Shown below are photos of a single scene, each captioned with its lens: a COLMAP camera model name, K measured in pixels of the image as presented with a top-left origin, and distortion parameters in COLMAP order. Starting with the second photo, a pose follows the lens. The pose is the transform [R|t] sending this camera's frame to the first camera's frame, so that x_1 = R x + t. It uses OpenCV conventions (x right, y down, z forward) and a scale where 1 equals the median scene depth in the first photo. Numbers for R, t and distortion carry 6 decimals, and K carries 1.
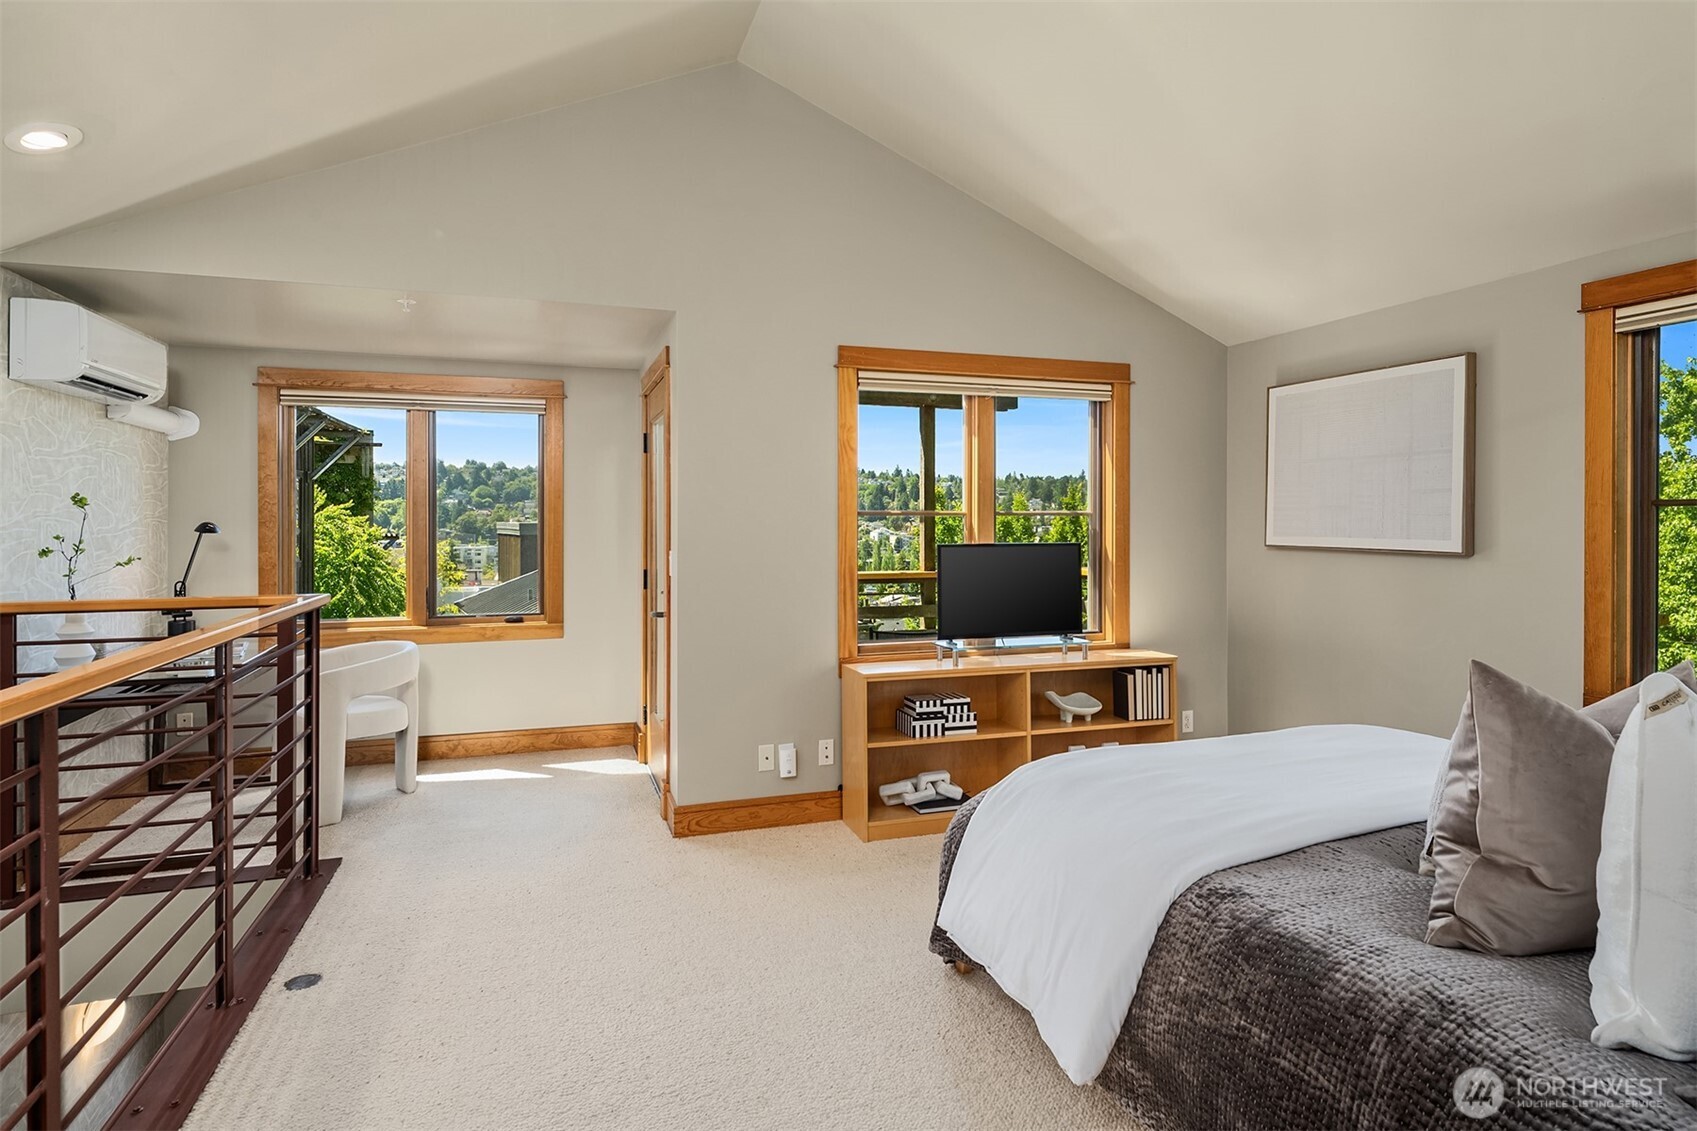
lens RADIAL K [[914.0, 0, 853.6], [0, 914.0, 542.5], [0, 0, 1]] dist [0.000274, -0.001235]
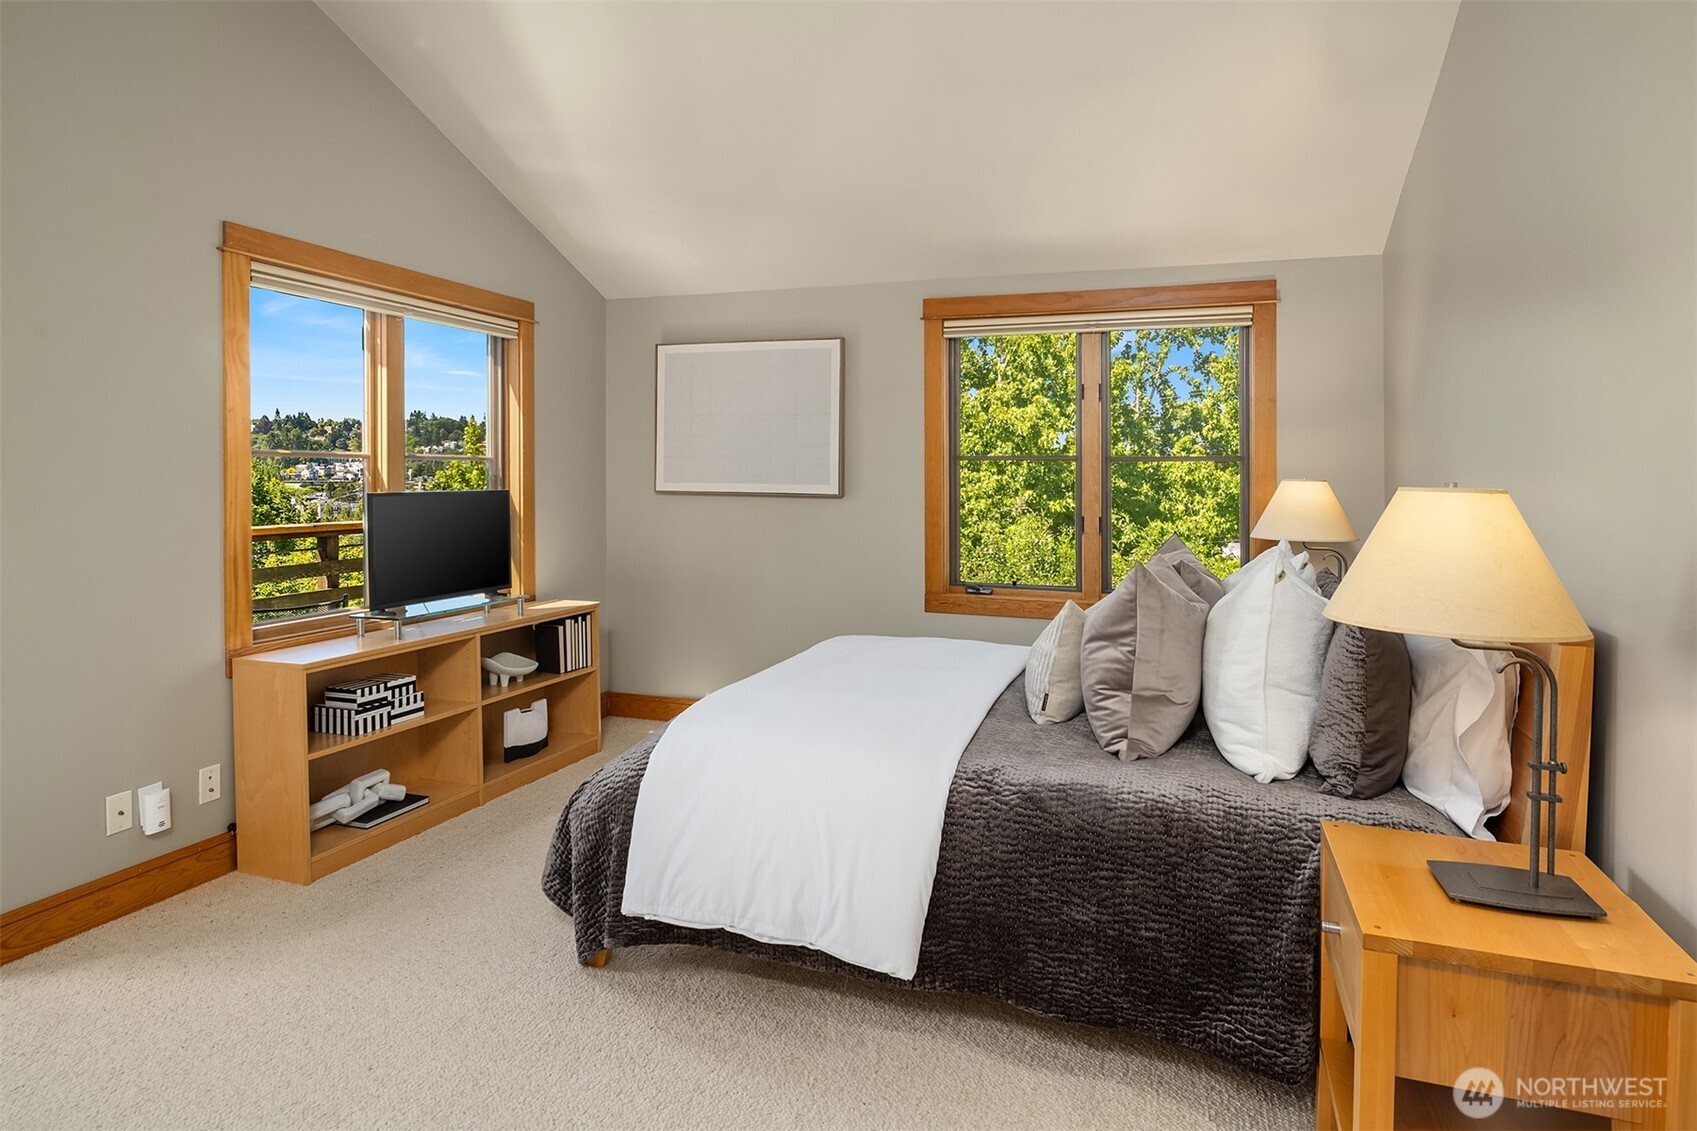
lens RADIAL K [[925.4, 0, 859.0], [0, 925.4, 497.5], [0, 0, 1]] dist [-0.002082, -0.003552]
pose [[0.629867, -0.013696, 0.776582, -0.273766], [0.009810, 0.999905, 0.009678, 0.002397], [-0.776641, 0.001523, 0.629941, 0.148037]]
